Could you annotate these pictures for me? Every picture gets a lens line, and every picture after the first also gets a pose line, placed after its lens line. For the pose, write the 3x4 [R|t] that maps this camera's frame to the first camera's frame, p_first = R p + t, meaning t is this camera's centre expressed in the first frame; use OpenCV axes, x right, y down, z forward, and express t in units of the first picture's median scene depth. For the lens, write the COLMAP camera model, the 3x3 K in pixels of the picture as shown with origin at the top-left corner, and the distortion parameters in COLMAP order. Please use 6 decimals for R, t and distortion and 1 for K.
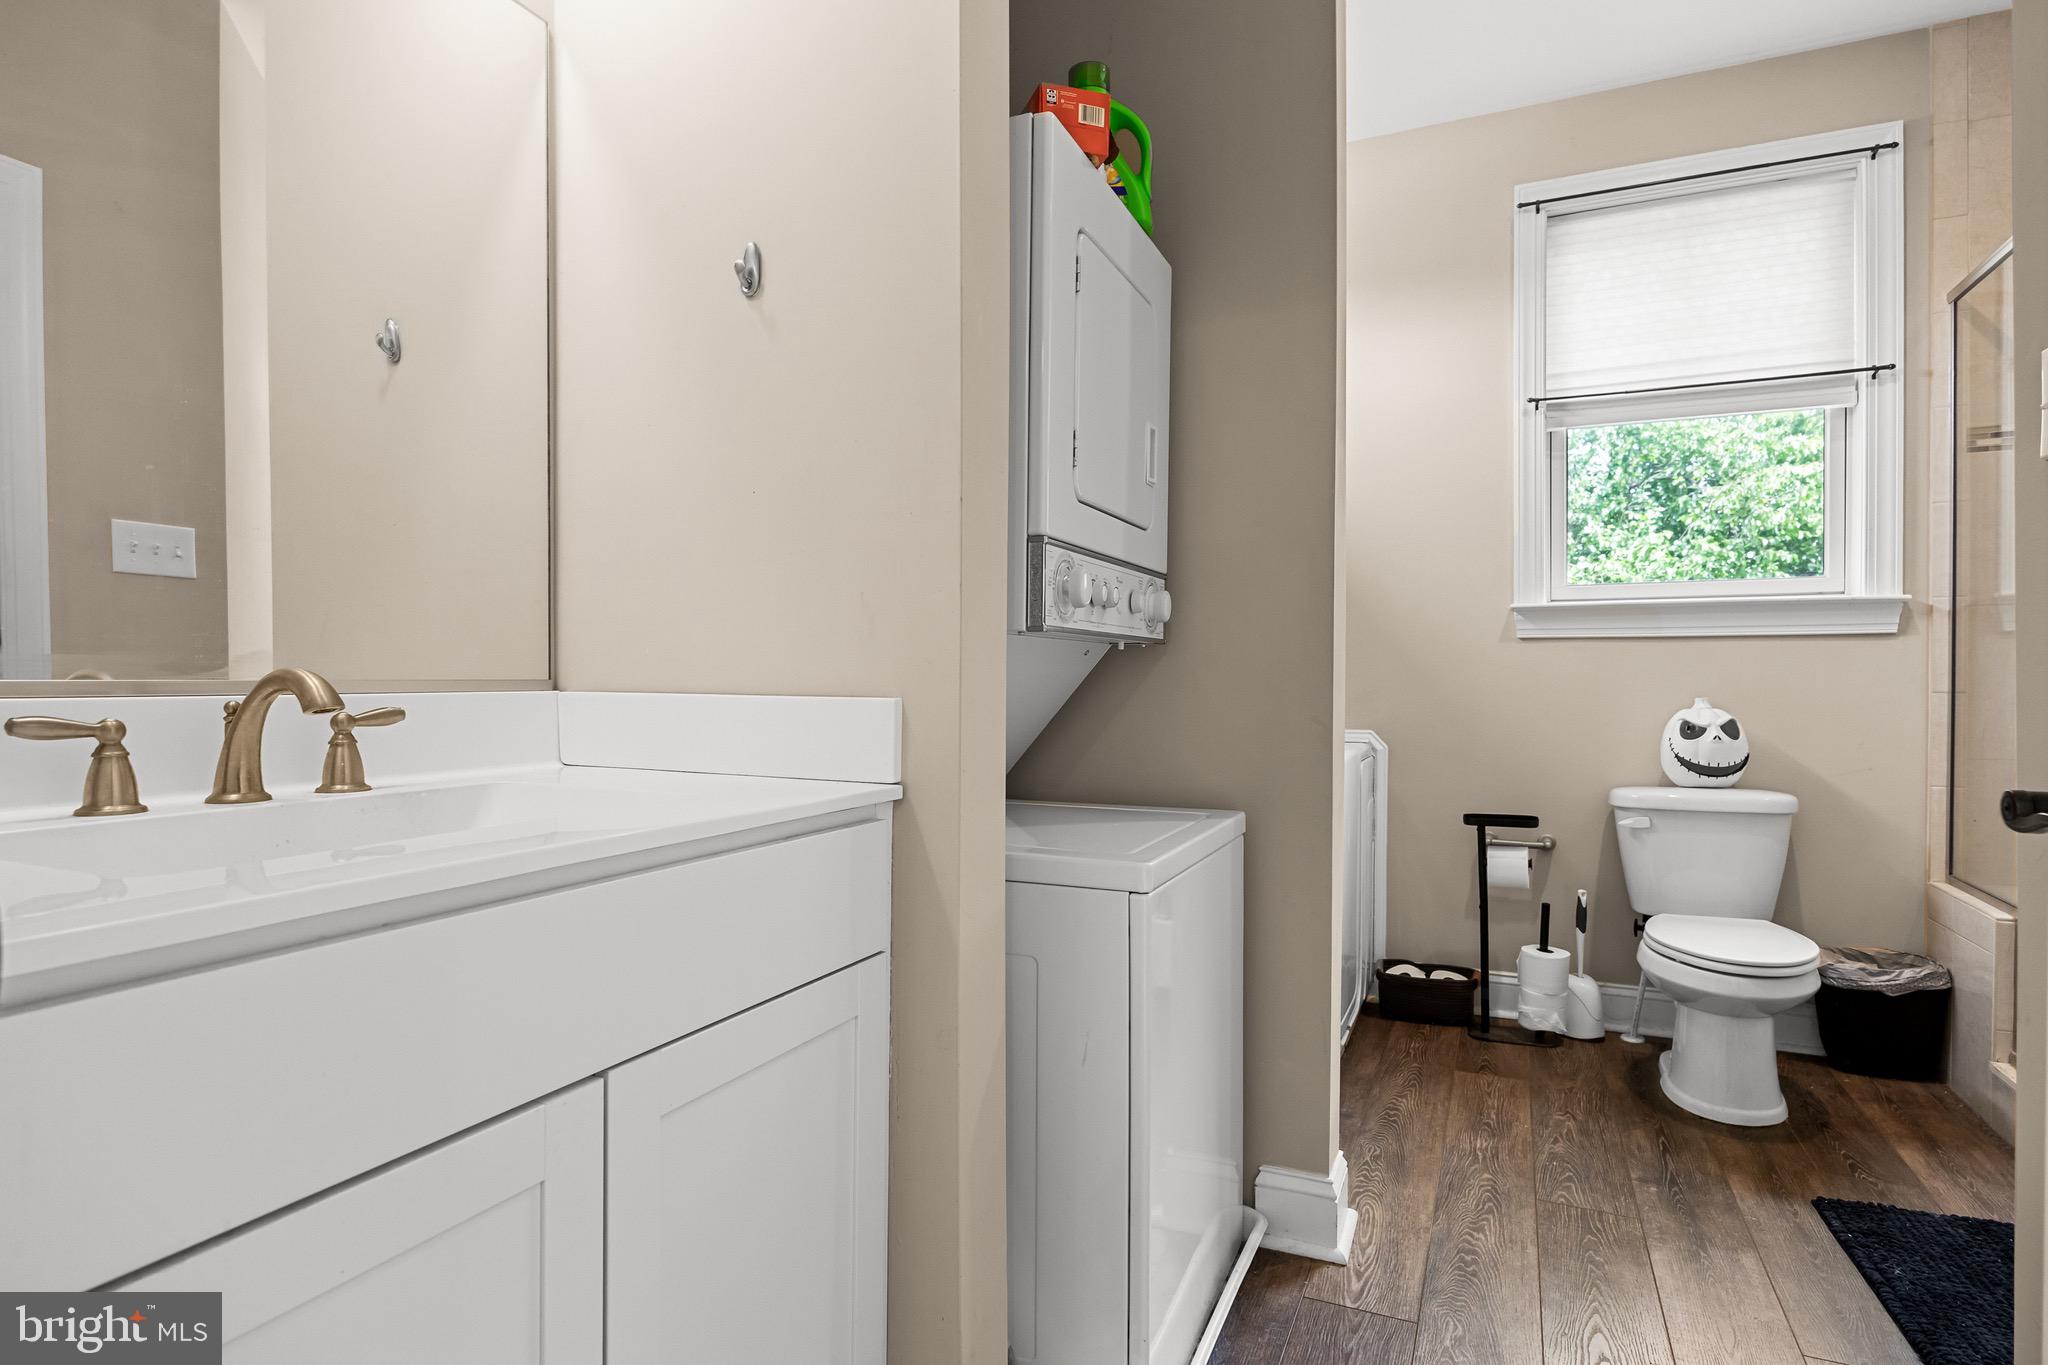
lens RADIAL K [[1100.8, 0, 1024.9], [0, 1100.8, 681.9], [0, 0, 1]] dist [-0.002445, -0.000281]
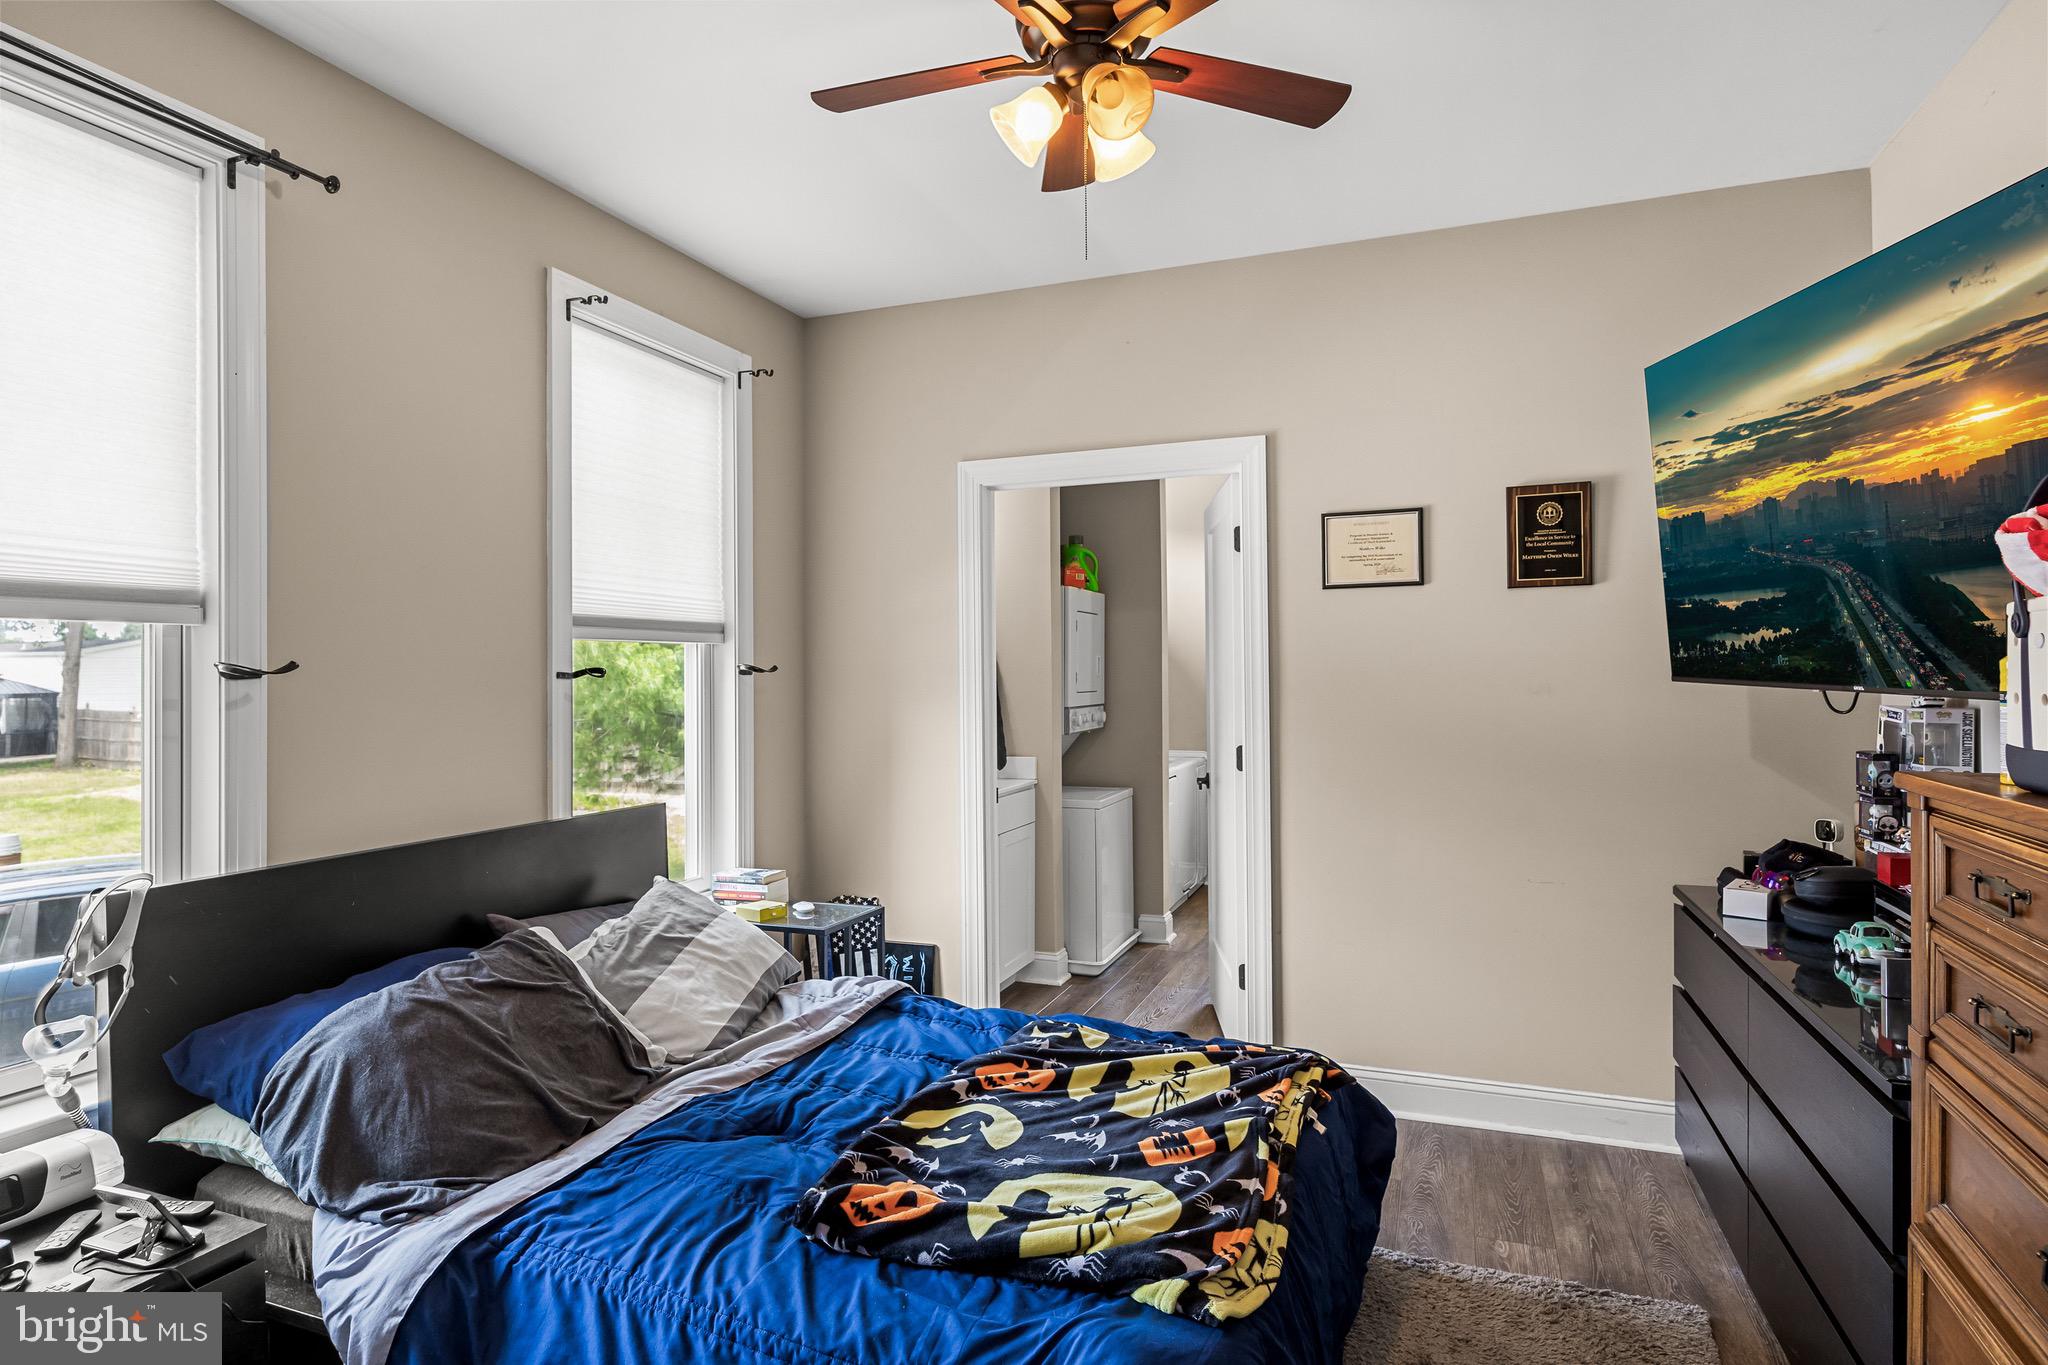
lens RADIAL K [[1165.9, 0, 1022.2], [0, 1165.9, 680.1], [0, 0, 1]] dist [-0.002599, -0.000148]
pose [[0.997979, -0.012151, 0.062365, -0.290712], [0.012307, 0.999922, -0.002127, -0.172390], [-0.062334, 0.002890, 0.998051, -2.144743]]
